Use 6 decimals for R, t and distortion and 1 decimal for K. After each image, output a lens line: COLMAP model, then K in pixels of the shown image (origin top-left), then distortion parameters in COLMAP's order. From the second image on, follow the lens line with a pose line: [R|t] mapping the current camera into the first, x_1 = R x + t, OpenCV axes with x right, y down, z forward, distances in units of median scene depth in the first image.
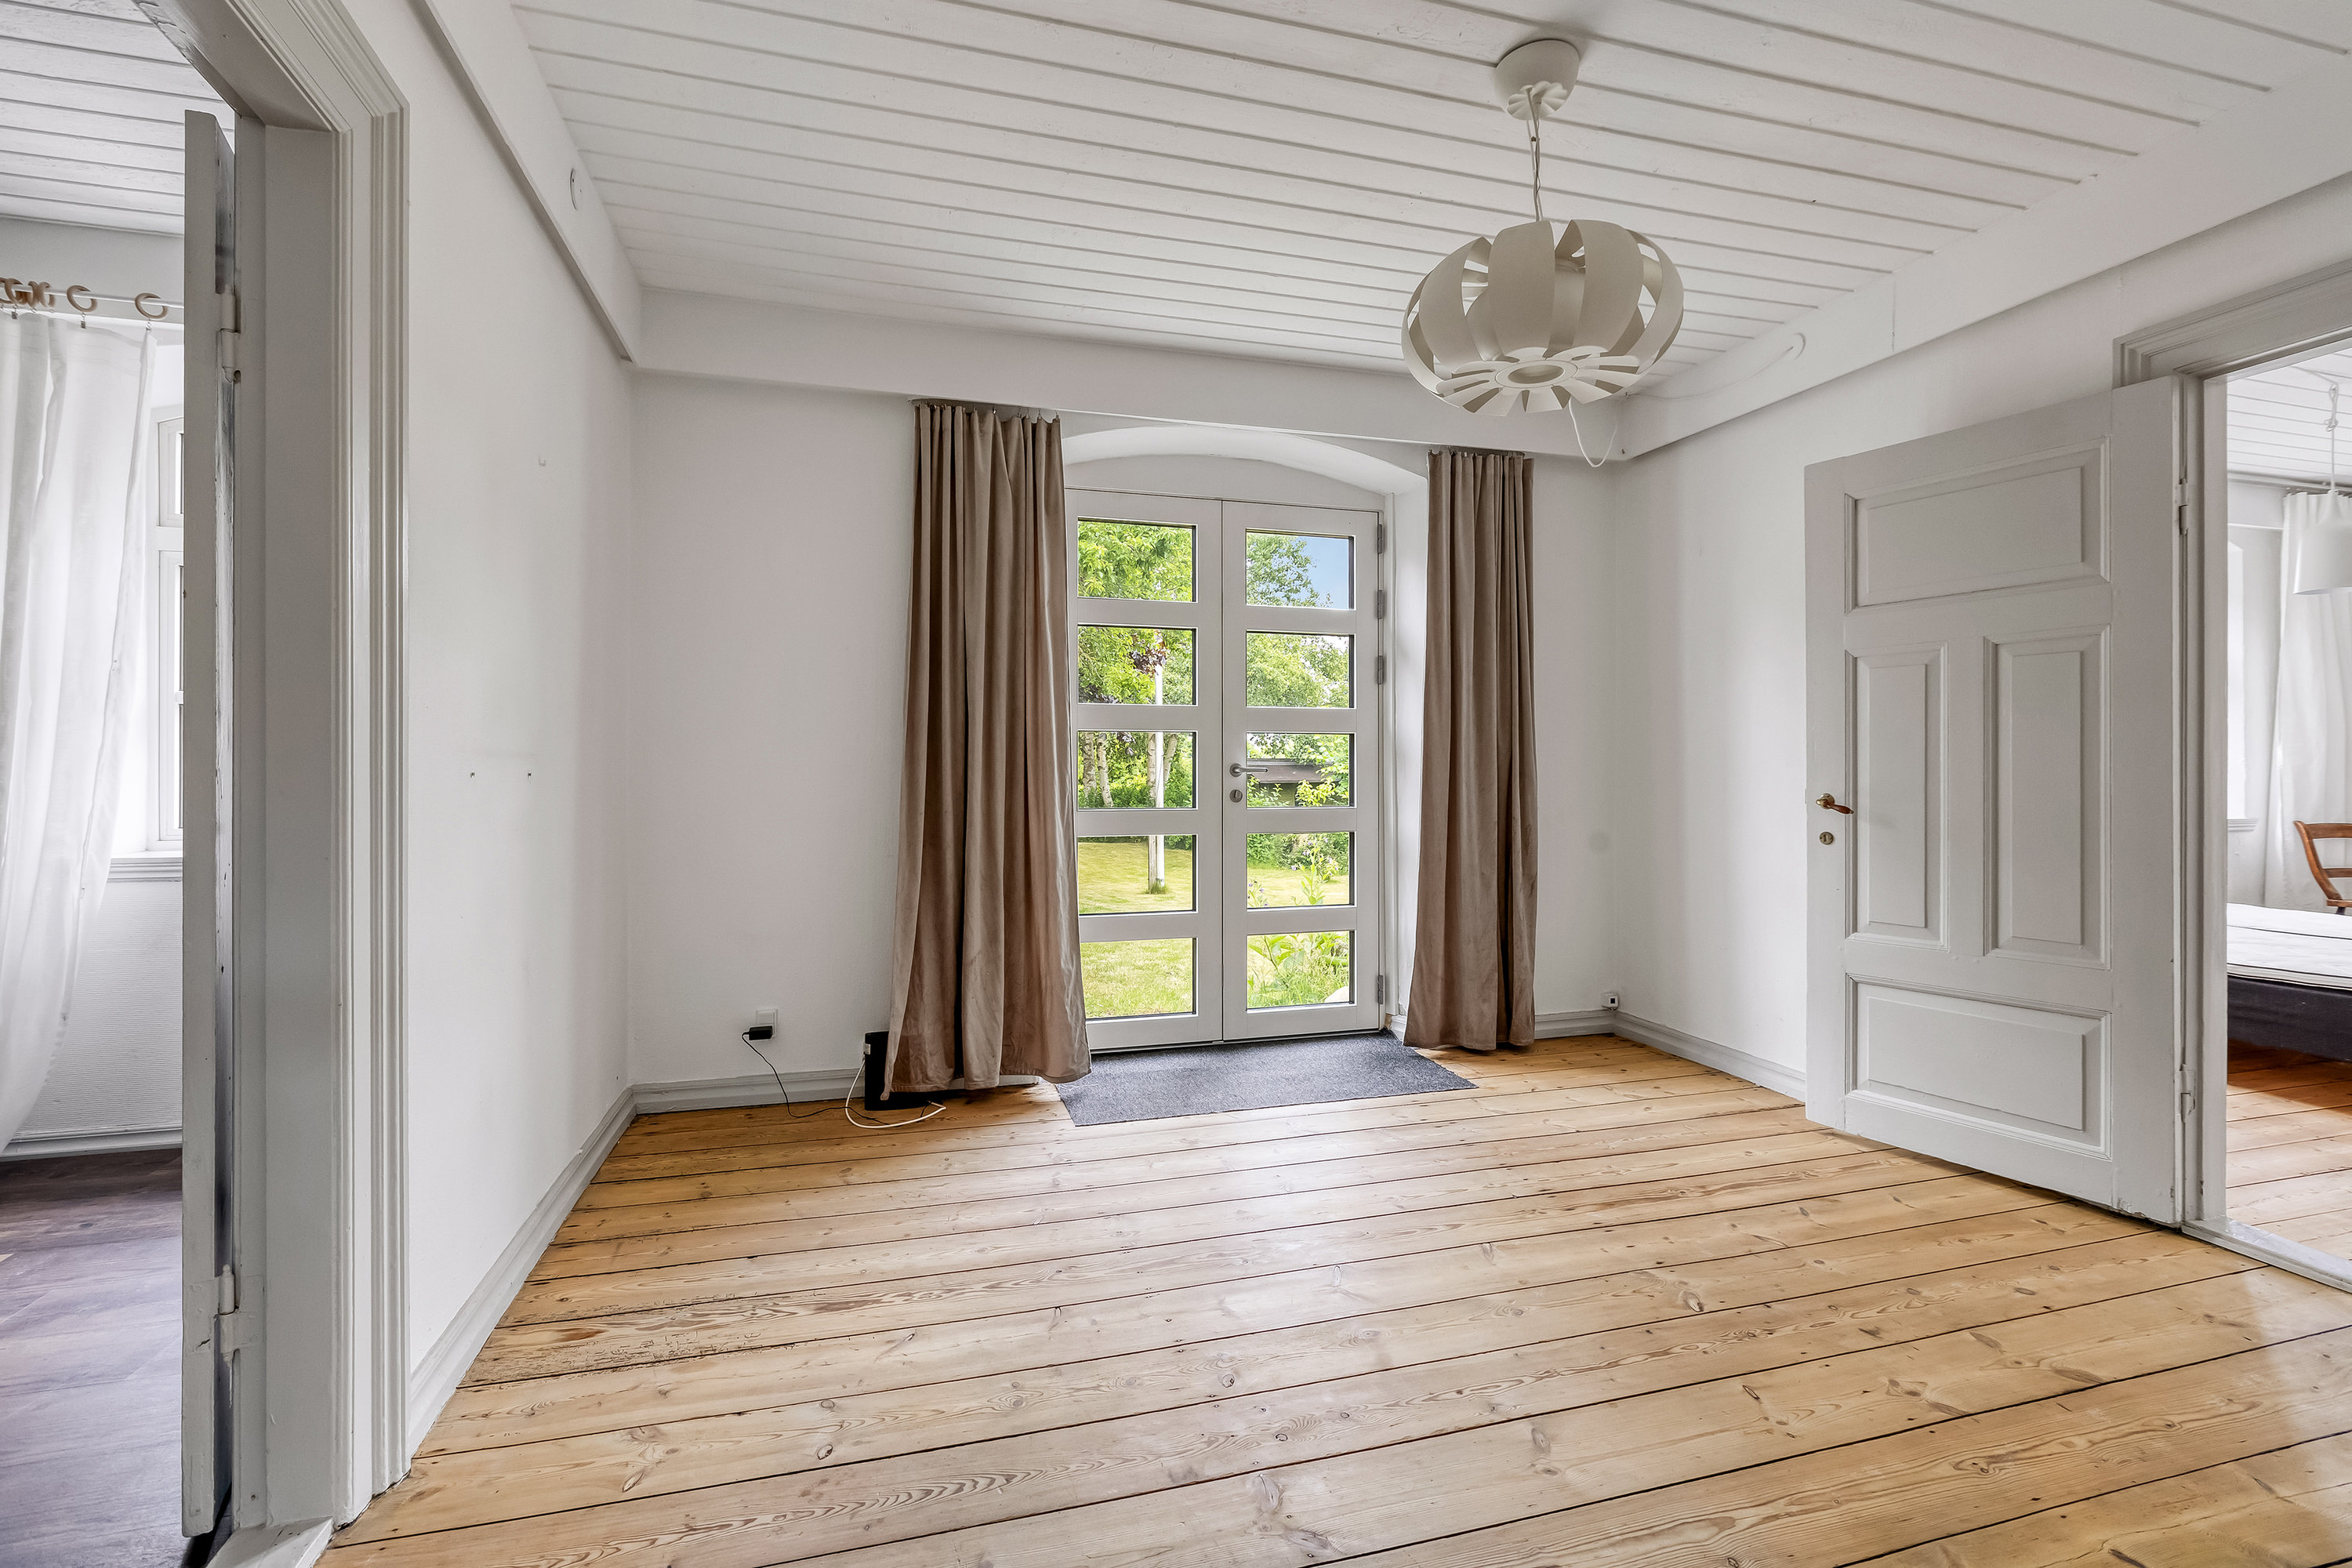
lens RADIAL K [[1052.2, 0, 1177.8], [0, 1052.2, 763.4], [0, 0, 1]] dist [0.003052, -0.002386]
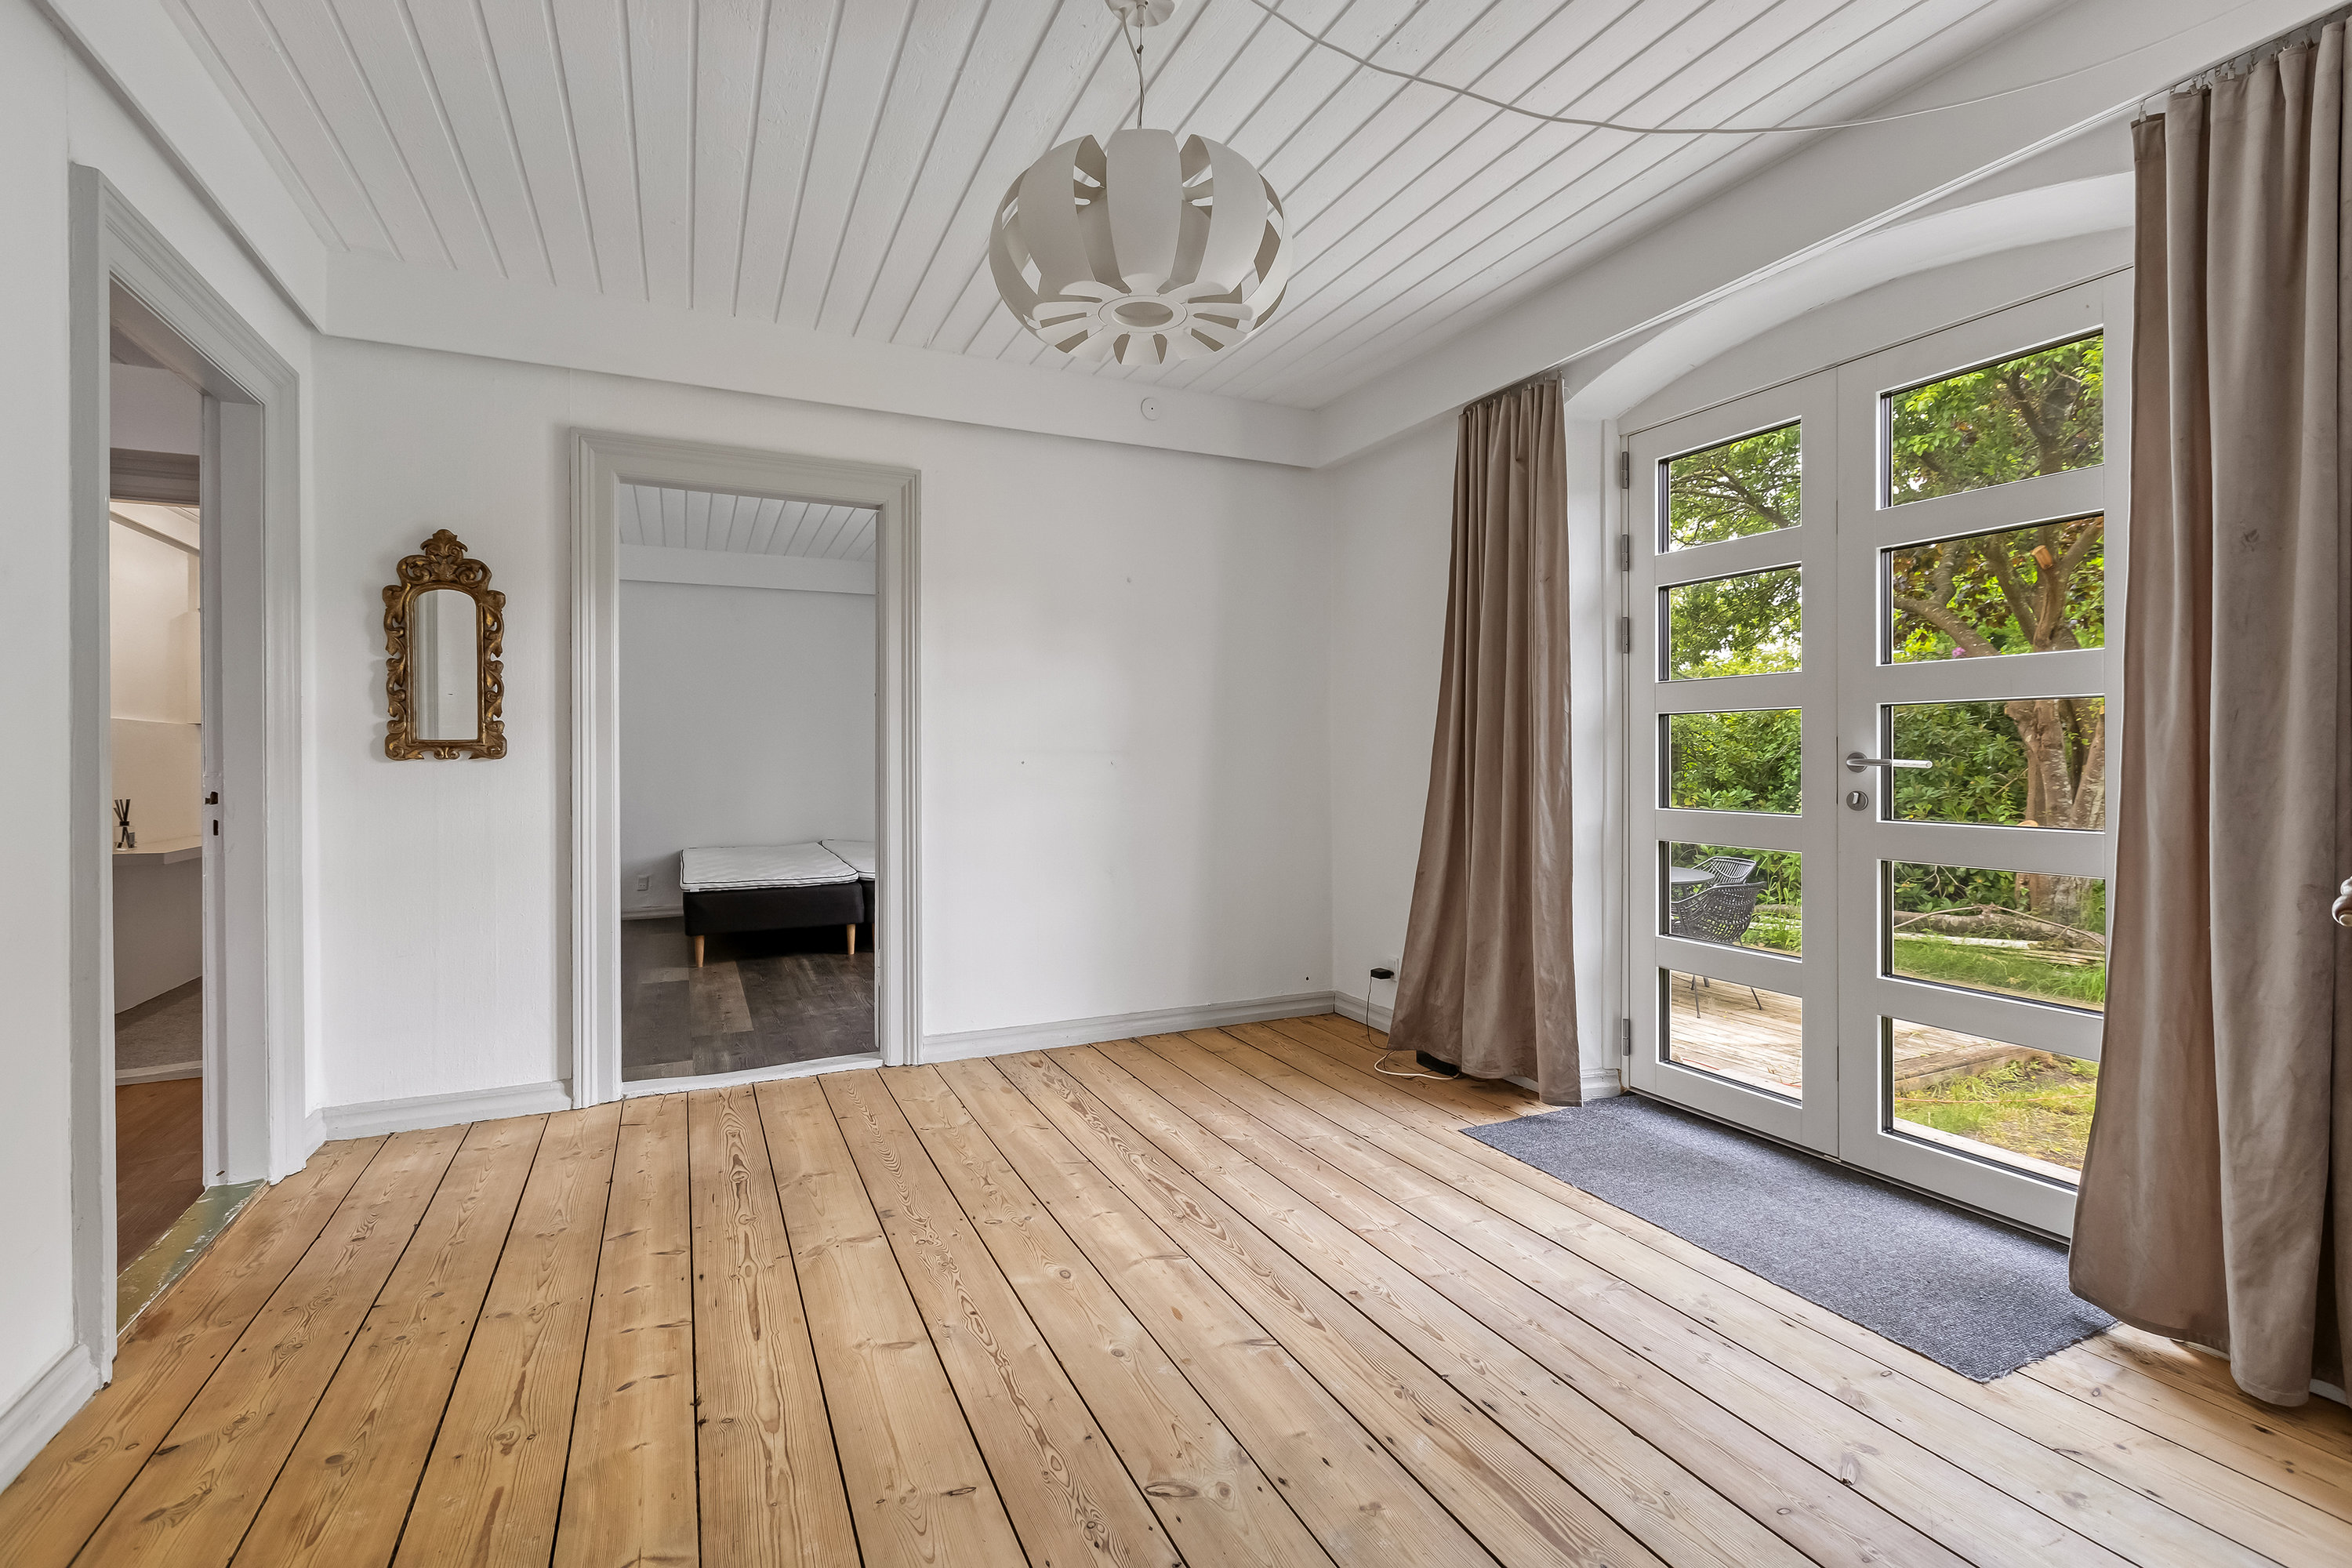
lens RADIAL K [[1052.2, 0, 1187.6], [0, 1052.2, 759.1], [0, 0, 1]] dist [0.003052, -0.002386]
pose [[0.164125, 0.003990, -0.986431, 0.958887], [0.007169, 0.999961, 0.005238, -0.003547], [0.986413, -0.007932, 0.164090, 0.704619]]
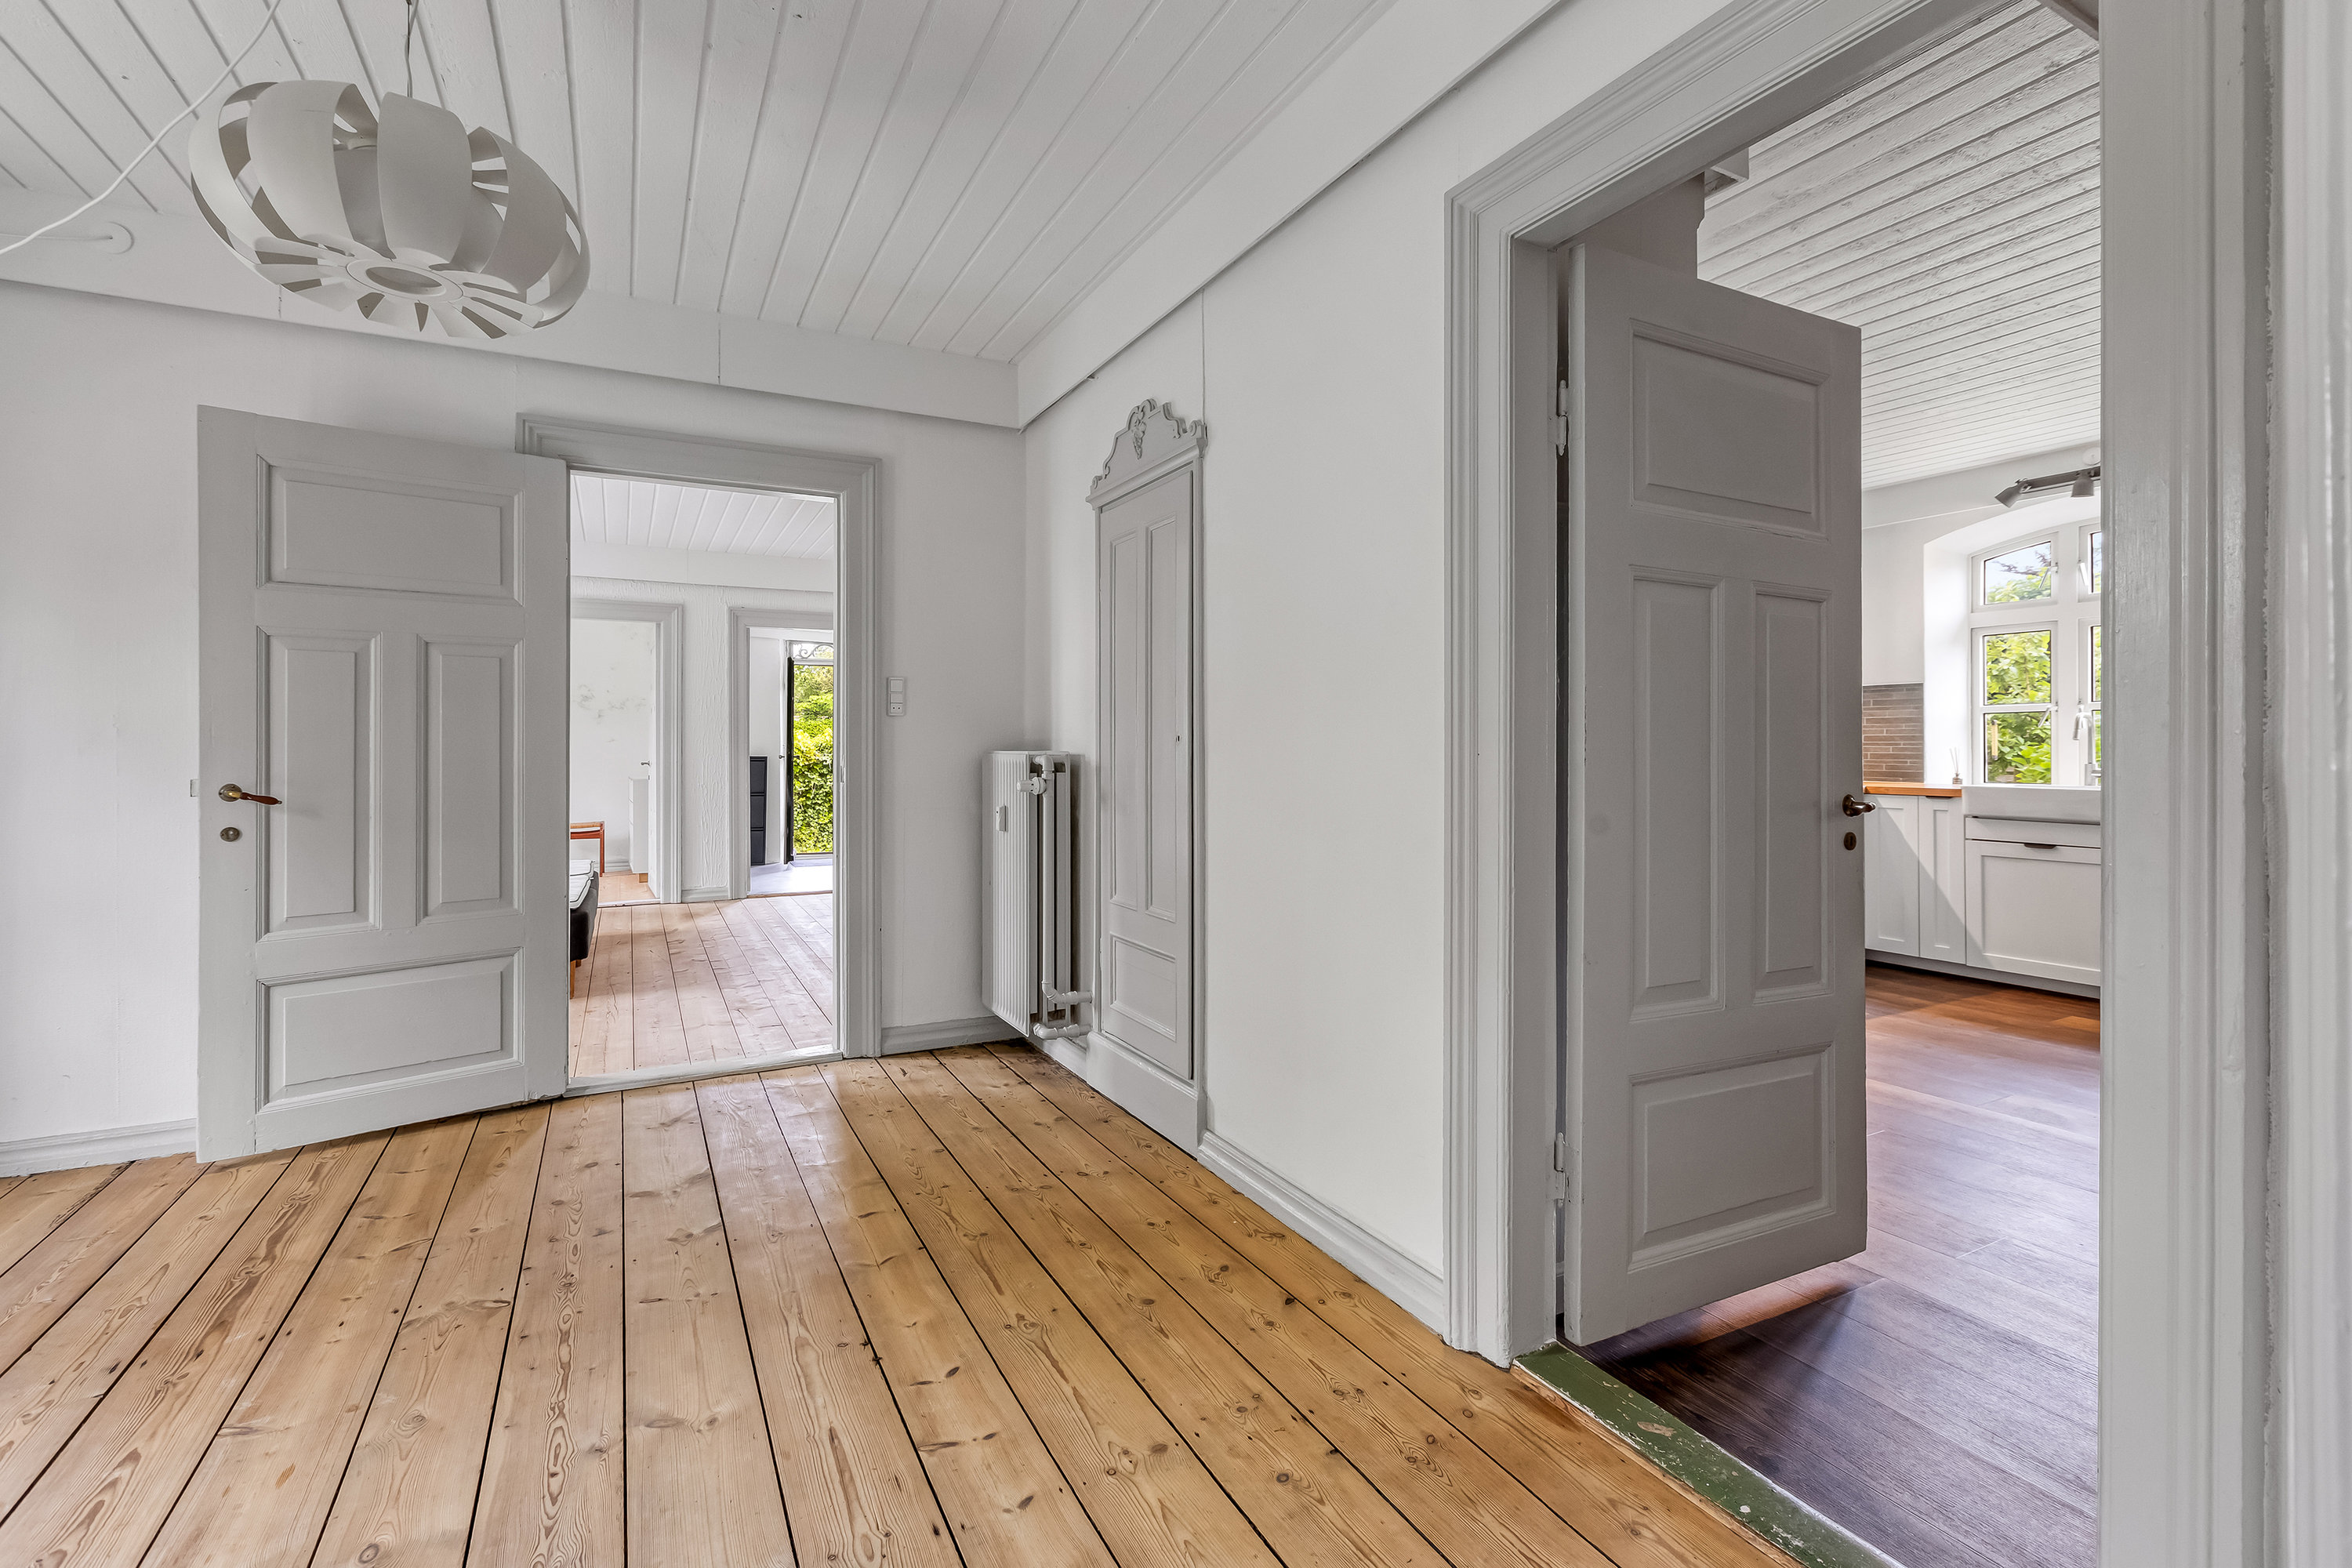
lens RADIAL K [[1052.2, 0, 1172.7], [0, 1052.2, 734.7], [0, 0, 1]] dist [0.003052, -0.002386]
pose [[-0.196328, 0.010275, 0.980485, -0.468193], [0.000025, 0.999945, -0.010474, -0.003933], [-0.980538, -0.002031, -0.196317, 0.451257]]
